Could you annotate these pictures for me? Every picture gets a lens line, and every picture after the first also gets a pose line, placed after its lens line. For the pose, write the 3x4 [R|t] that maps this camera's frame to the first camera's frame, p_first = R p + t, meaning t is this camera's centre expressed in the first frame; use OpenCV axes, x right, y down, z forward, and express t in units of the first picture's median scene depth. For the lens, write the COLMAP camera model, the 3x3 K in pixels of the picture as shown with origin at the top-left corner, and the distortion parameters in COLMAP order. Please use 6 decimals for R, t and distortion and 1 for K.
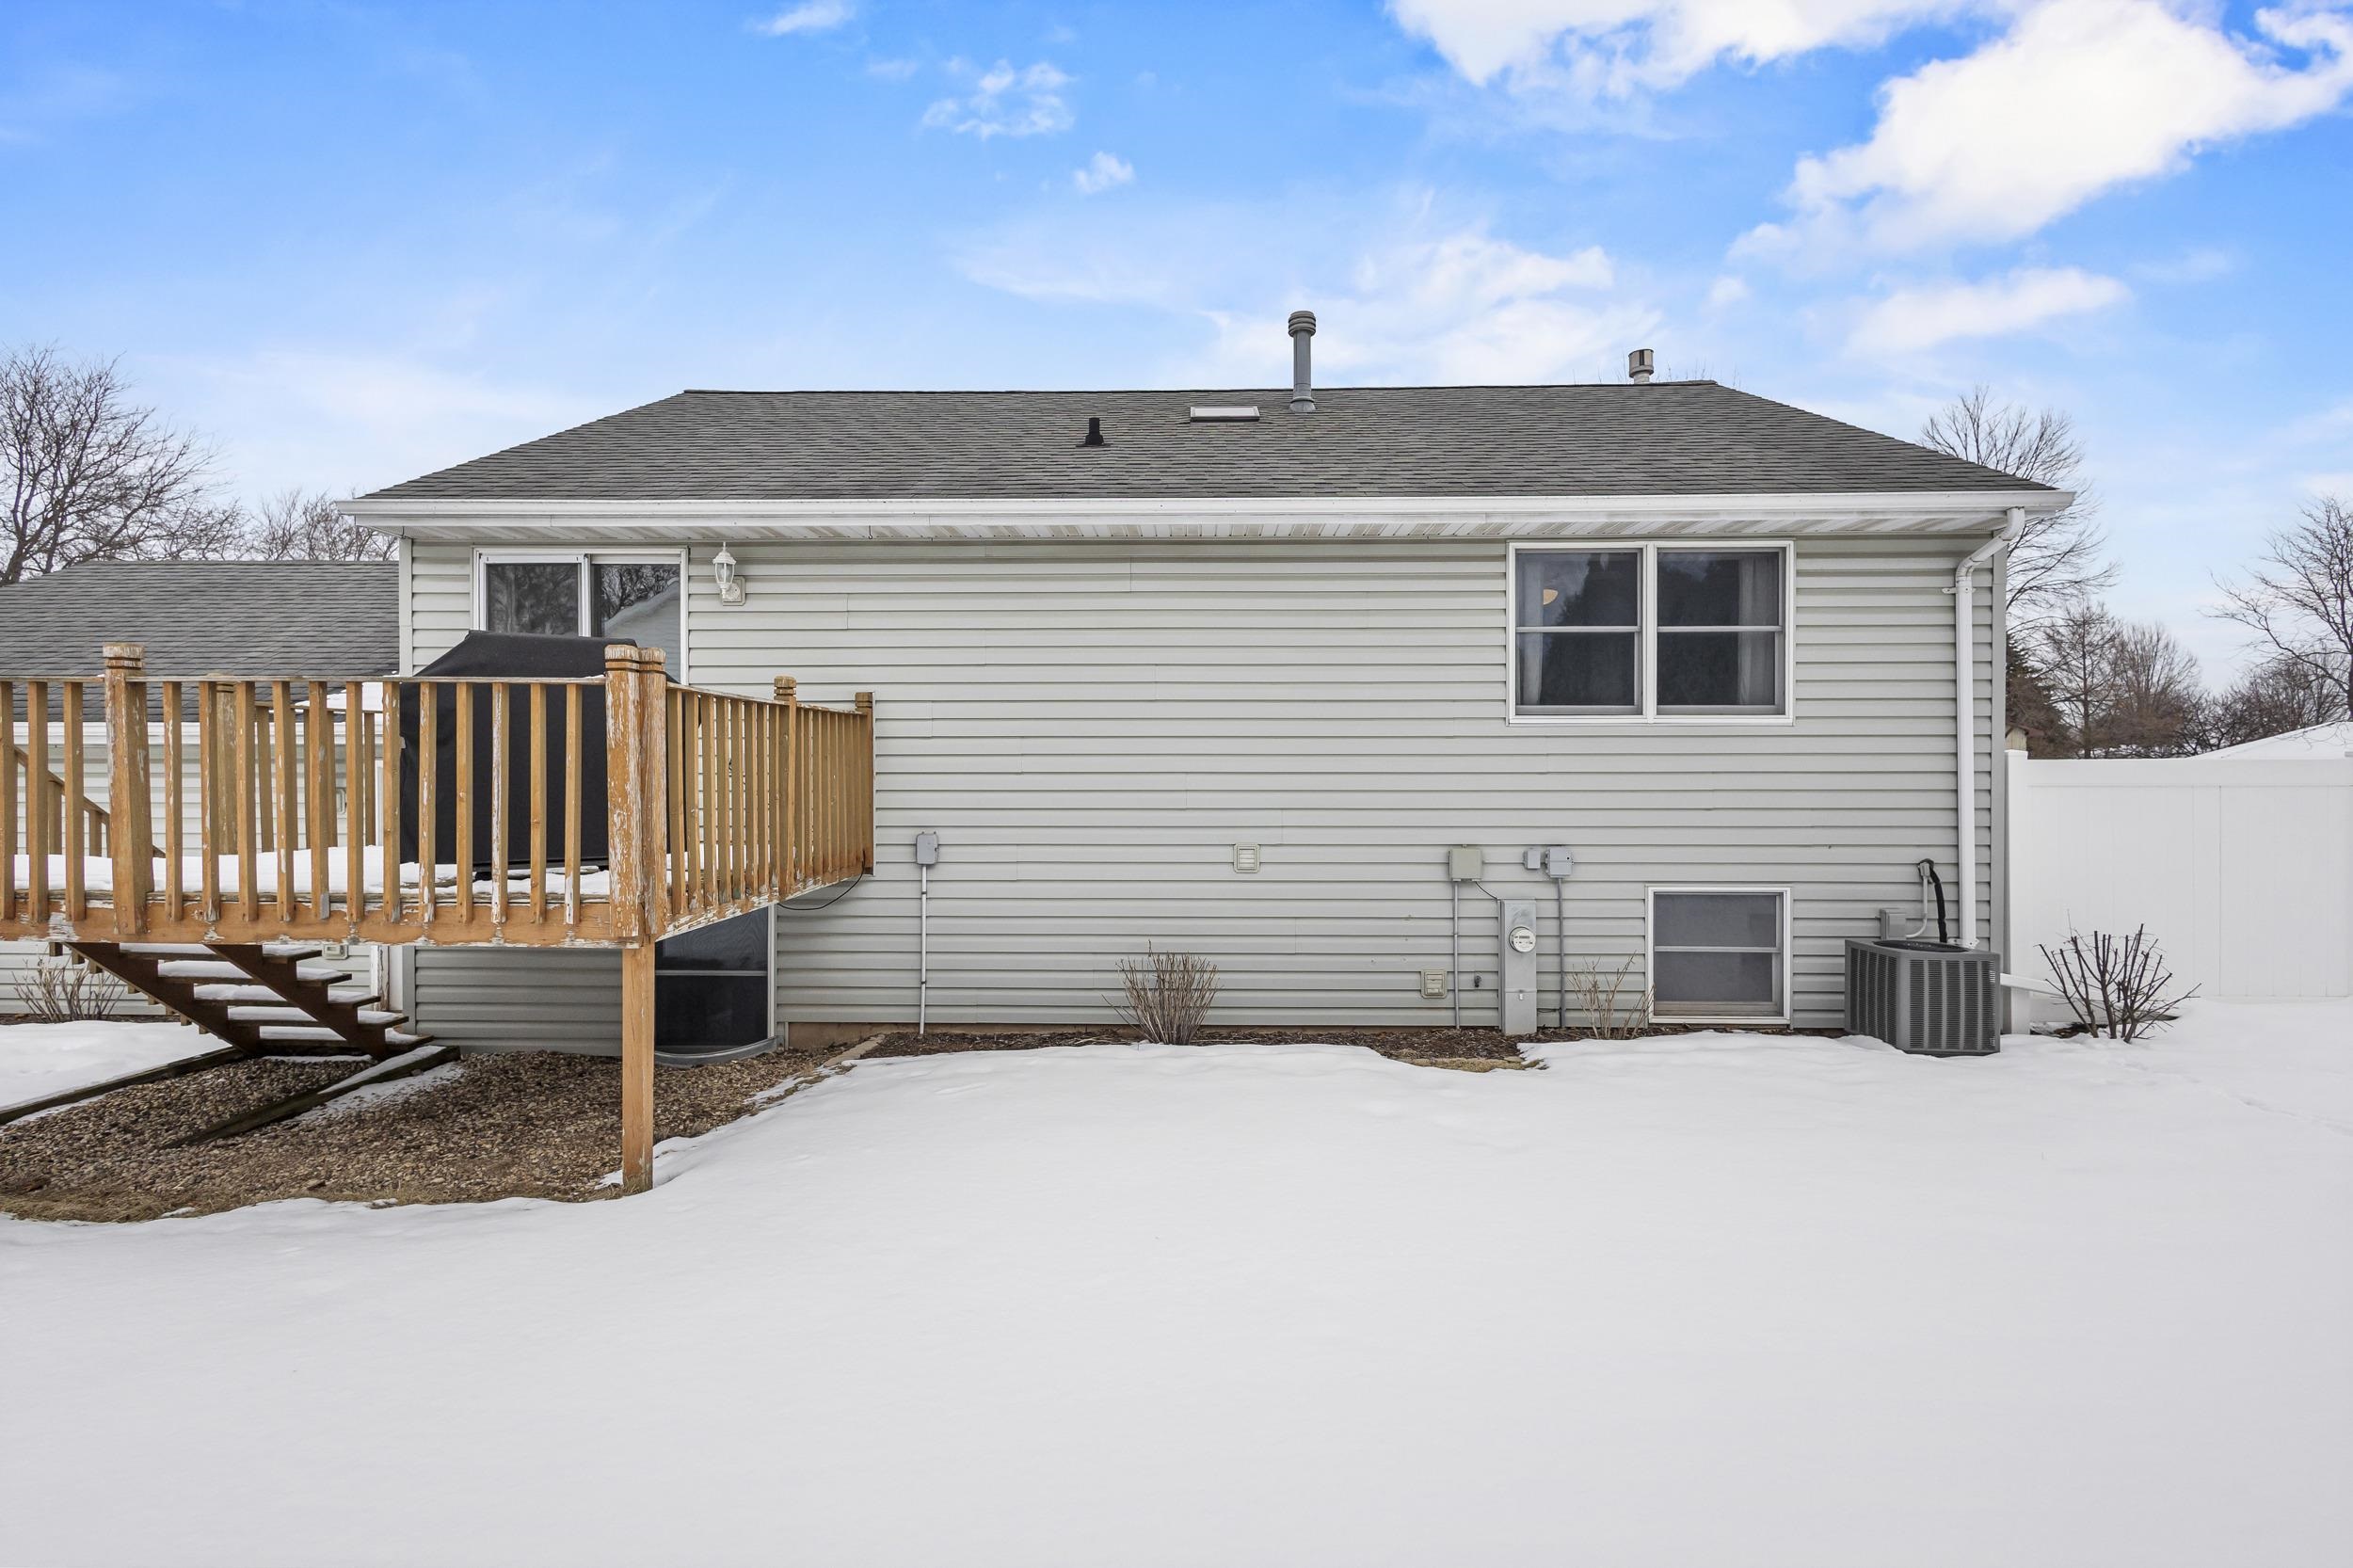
lens RADIAL K [[1081.9, 0, 1176.5], [0, 1081.9, 784.0], [0, 0, 1]] dist [0.003158, 0.000039]
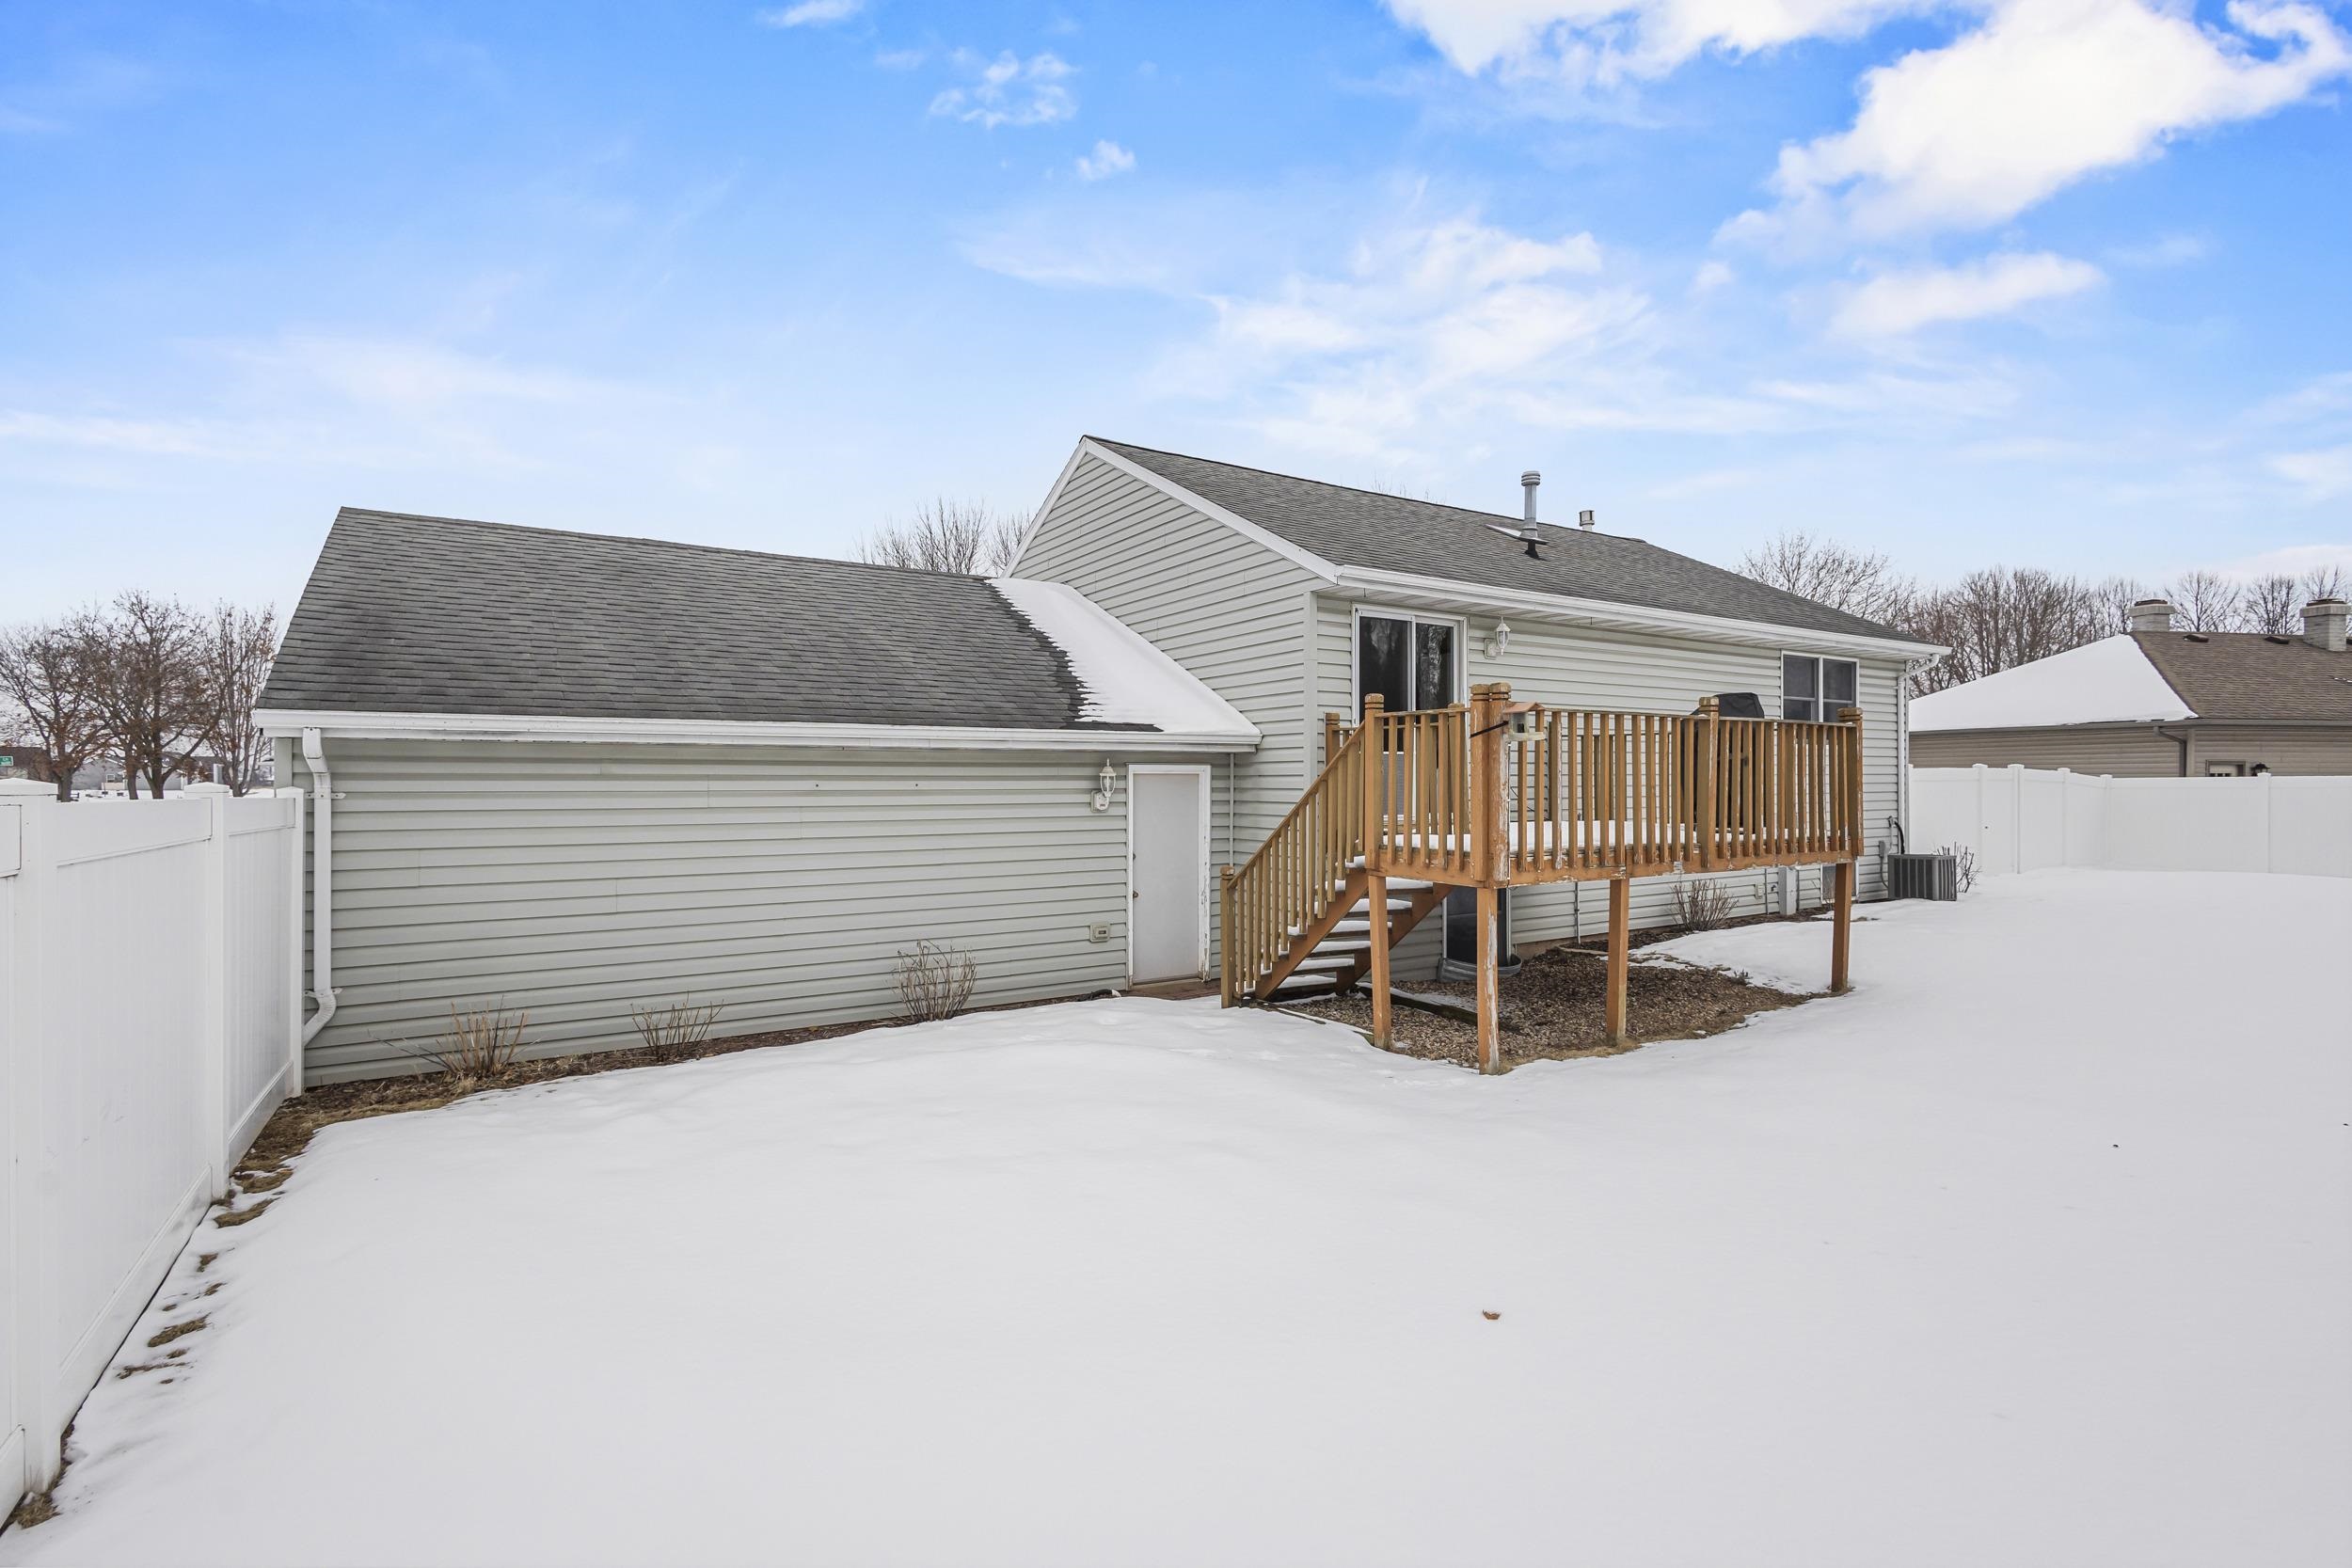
lens RADIAL K [[1072.4, 0, 1176.0], [0, 1072.4, 784.0], [0, 0, 1]] dist [0.000264, -0.000066]
pose [[0.834643, -0.005164, 0.550767, -1.575580], [0.008691, 0.999955, -0.003795, 0.004134], [-0.550722, 0.007954, 0.834651, 0.036214]]
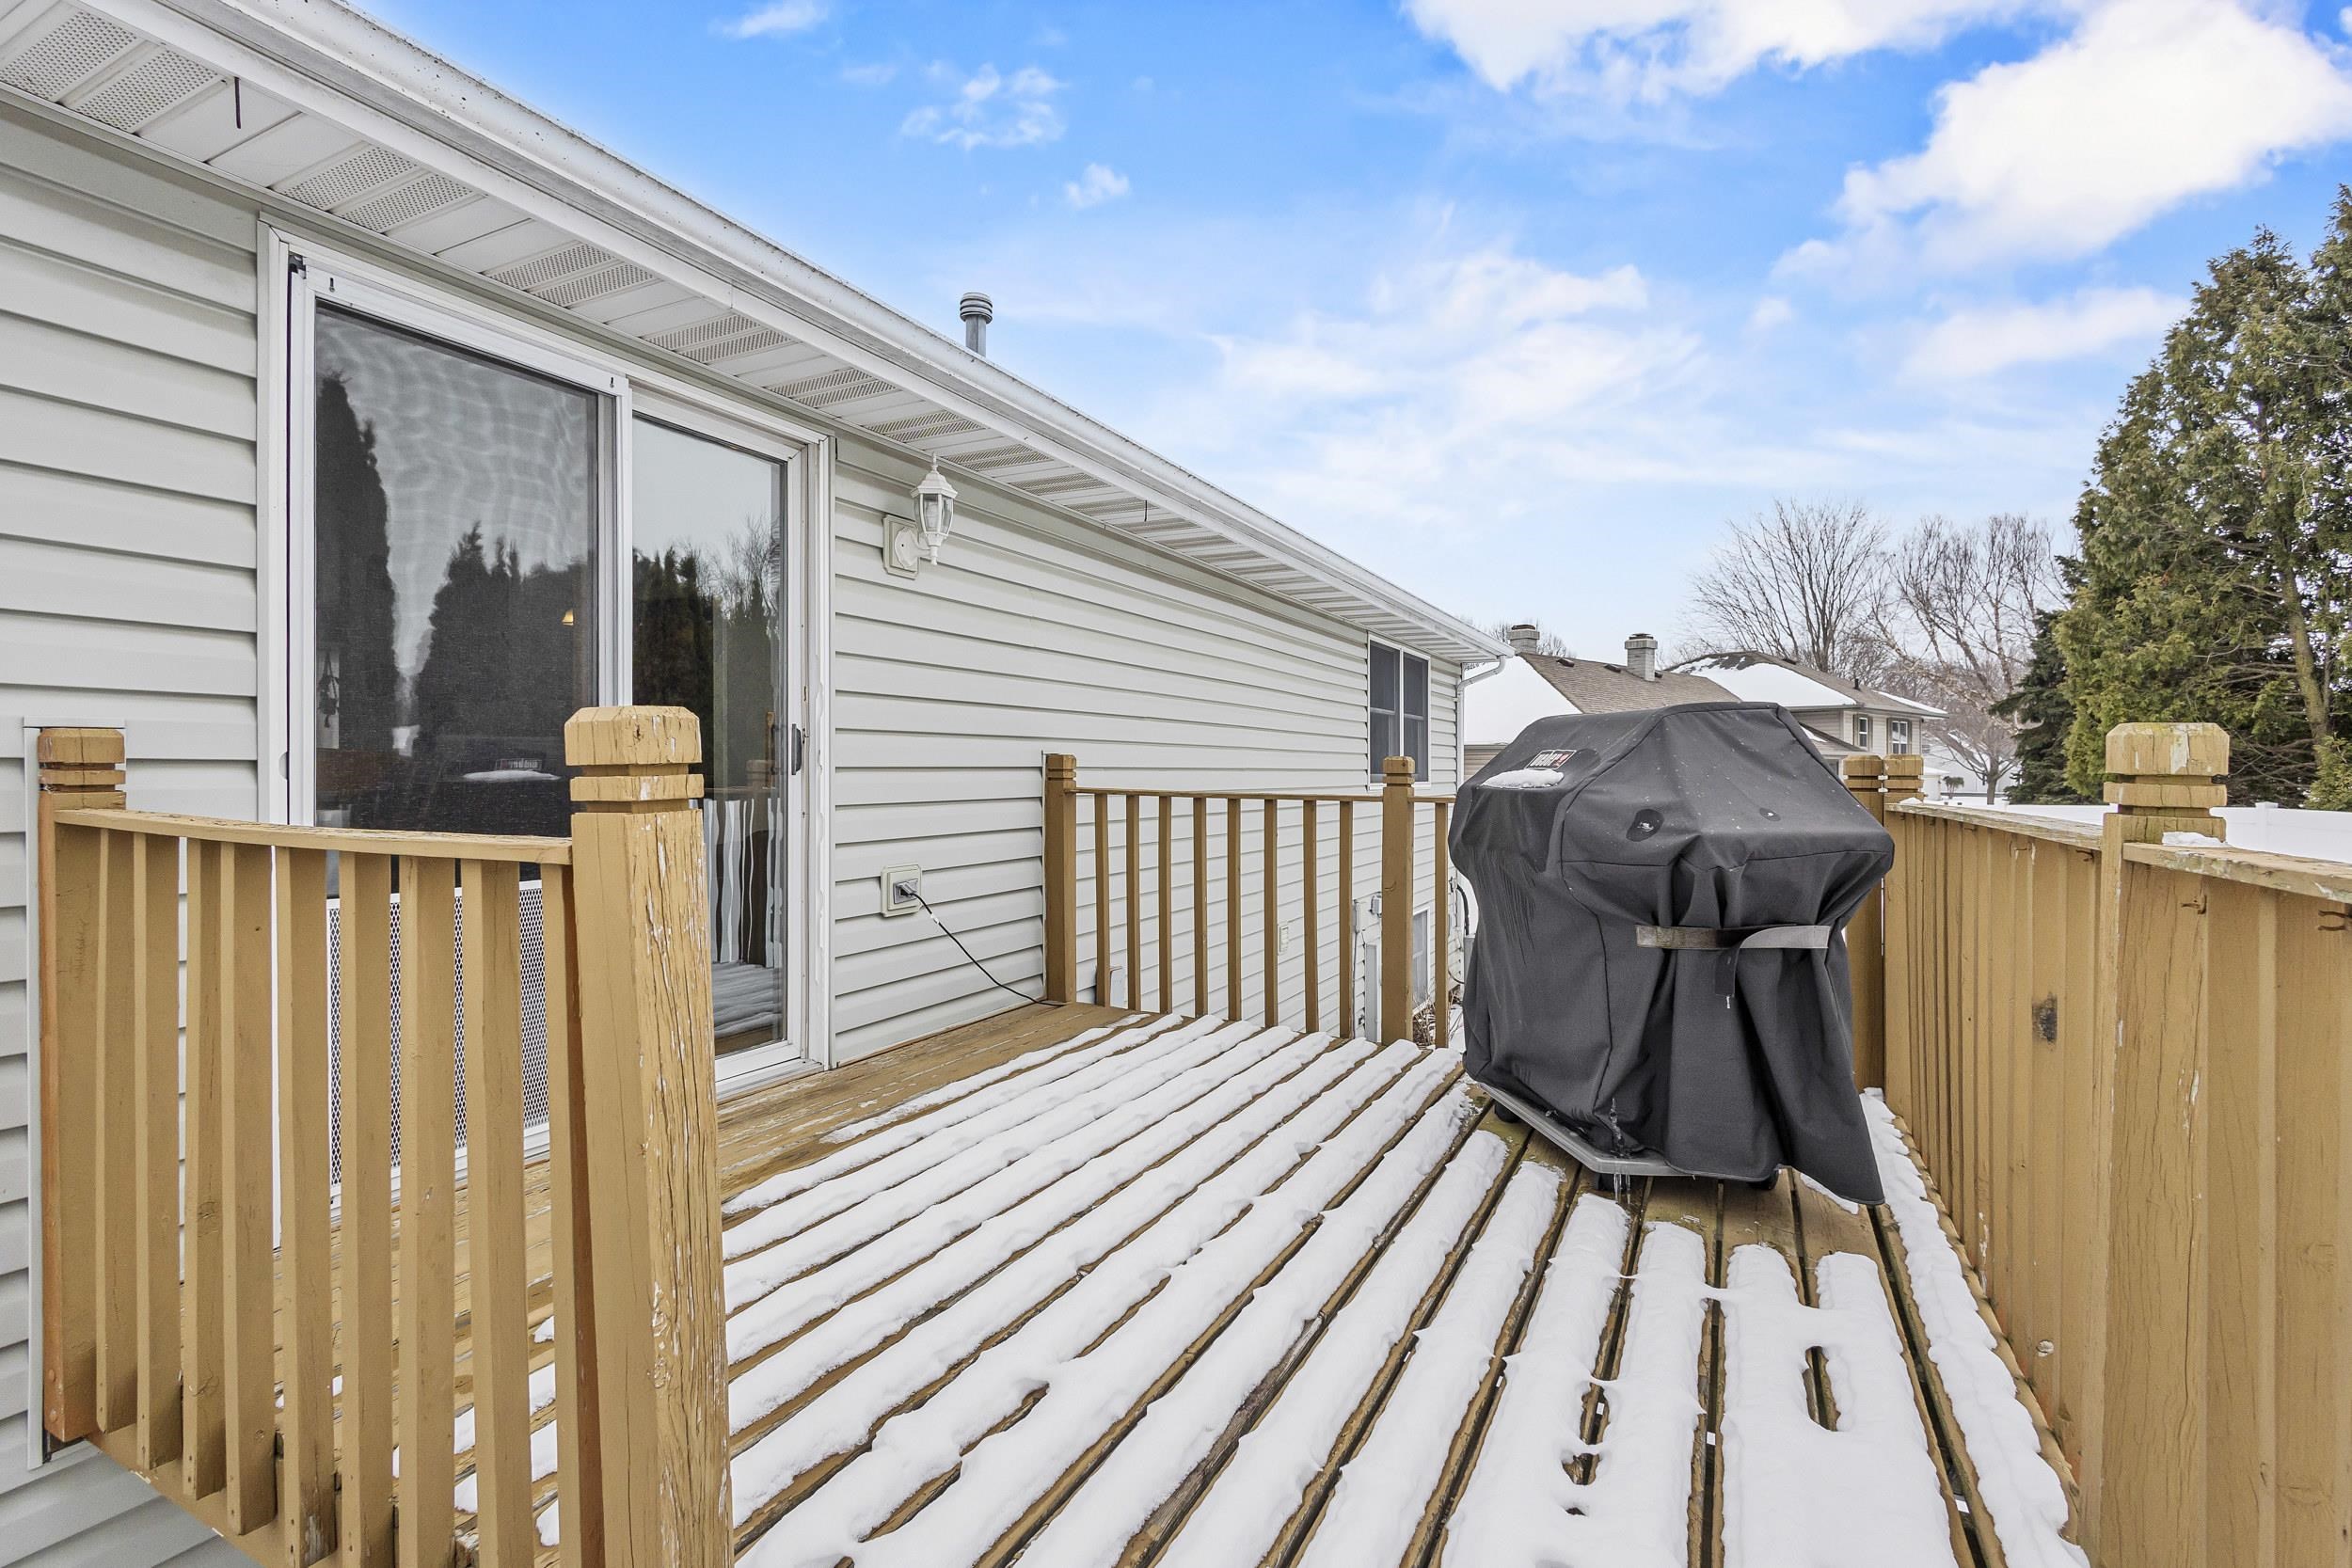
lens RADIAL K [[1081.3, 0, 1176.0], [0, 1081.3, 784.0], [0, 0, 1]] dist [0.003158, 0.000039]
pose [[0.444139, -0.008583, 0.895917, -0.820218], [0.002905, 0.999963, 0.008139, -0.072216], [-0.895953, -0.001012, 0.444148, 0.669114]]
